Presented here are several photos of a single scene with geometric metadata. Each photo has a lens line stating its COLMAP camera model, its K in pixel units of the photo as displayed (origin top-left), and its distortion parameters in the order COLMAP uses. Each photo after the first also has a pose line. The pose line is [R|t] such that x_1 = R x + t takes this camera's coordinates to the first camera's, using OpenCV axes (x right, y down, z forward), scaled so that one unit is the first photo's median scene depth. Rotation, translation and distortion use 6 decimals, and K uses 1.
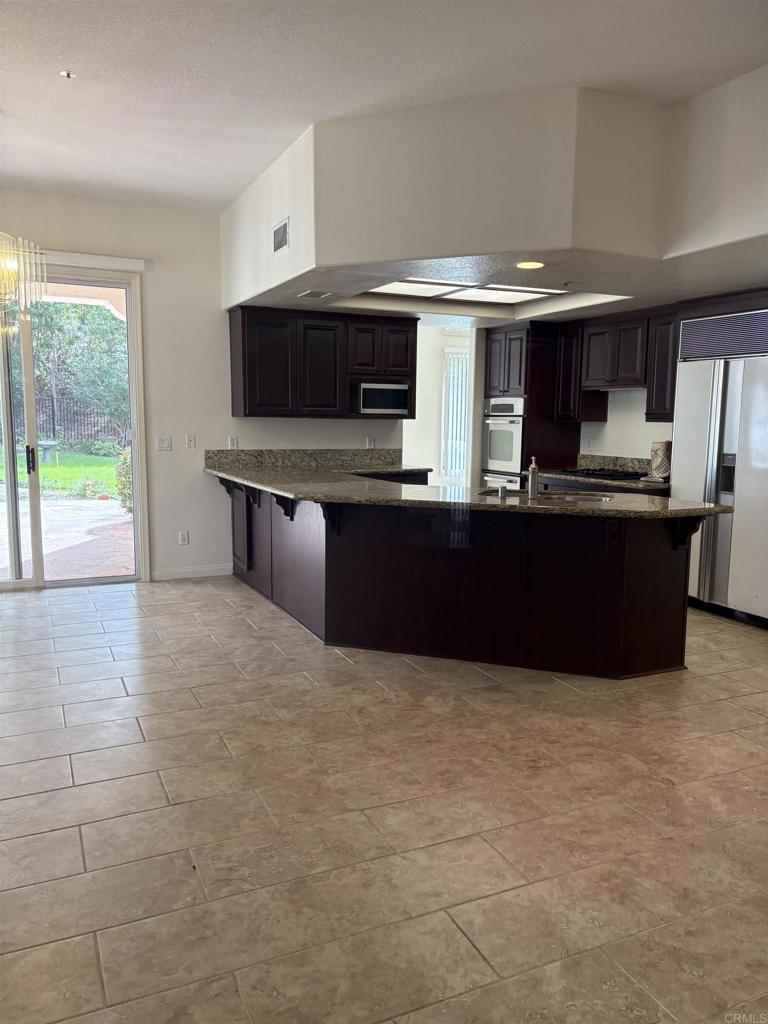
lens RADIAL K [[859.8, 0, 380.2], [0, 859.8, 562.5], [0, 0, 1]] dist [0.098475, -0.333905]
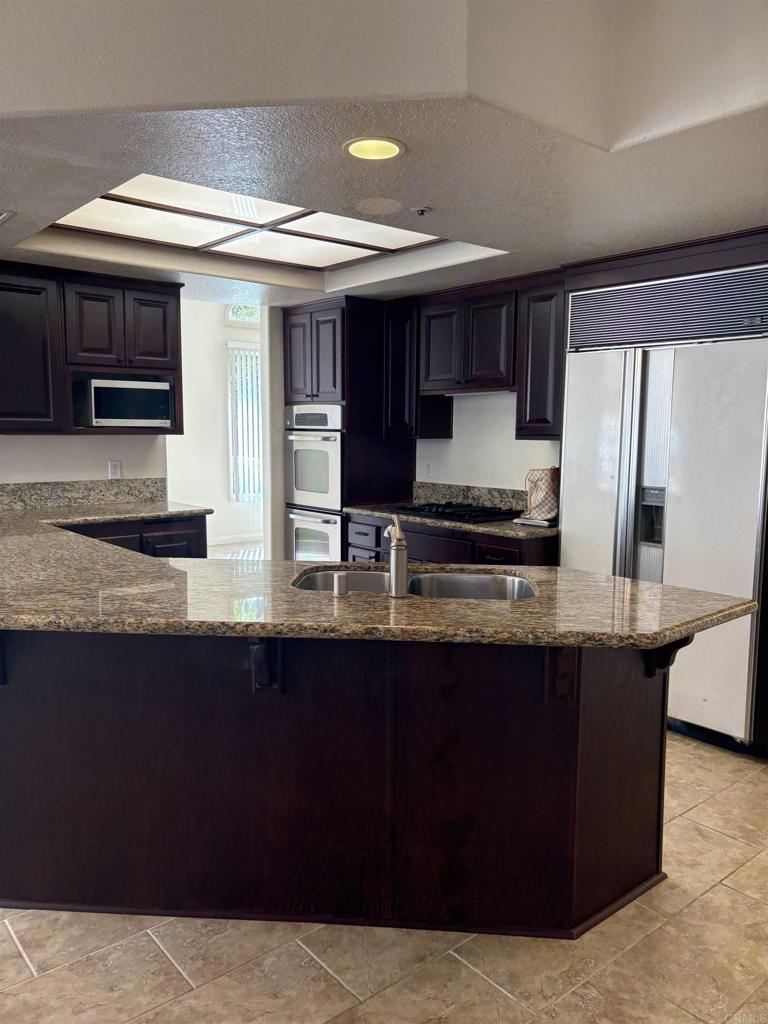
lens RADIAL K [[784.5, 0, 380.3], [0, 784.5, 538.5], [0, 0, 1]] dist [0.079763, -0.062312]
pose [[0.968822, -0.036807, 0.245009, 0.035486], [0.042460, 0.998939, -0.017829, -0.068829], [-0.244093, 0.027676, 0.969357, 0.372365]]
